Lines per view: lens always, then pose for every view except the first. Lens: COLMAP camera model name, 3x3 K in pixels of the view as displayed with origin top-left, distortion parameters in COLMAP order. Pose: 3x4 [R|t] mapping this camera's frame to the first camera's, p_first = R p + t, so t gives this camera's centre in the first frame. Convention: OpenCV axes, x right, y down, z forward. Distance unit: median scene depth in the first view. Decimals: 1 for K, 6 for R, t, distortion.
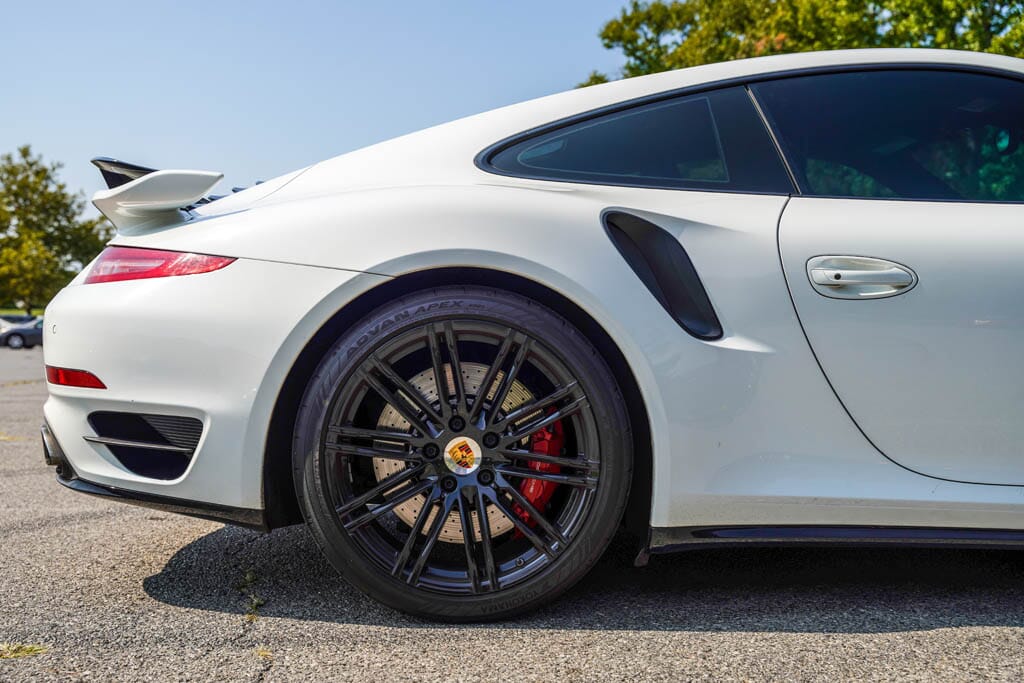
lens RADIAL K [[1122.4, 0, 512.0], [0, 1122.4, 341.5], [0, 0, 1]] dist [0.002895, 0.018581]
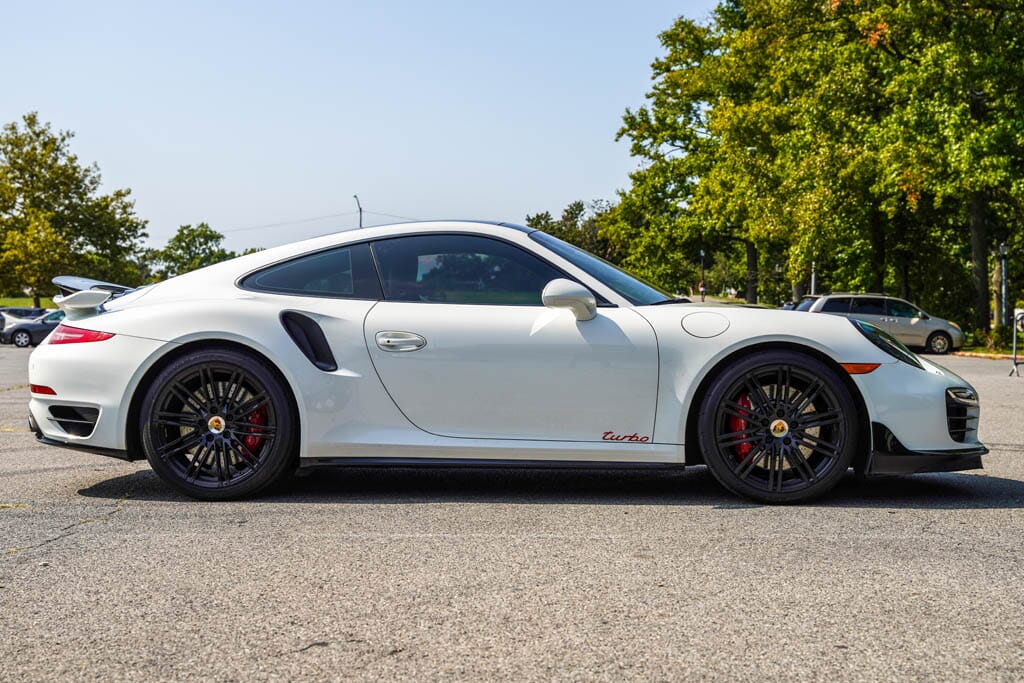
lens RADIAL K [[1338.1, 0, 511.0], [0, 1338.1, 323.5], [0, 0, 1]] dist [0.032867, 0.051981]
pose [[0.997705, -0.007302, -0.067318, 0.678624], [0.006914, 0.999958, -0.005989, -0.072978], [0.067359, 0.005510, 0.997714, -1.506278]]
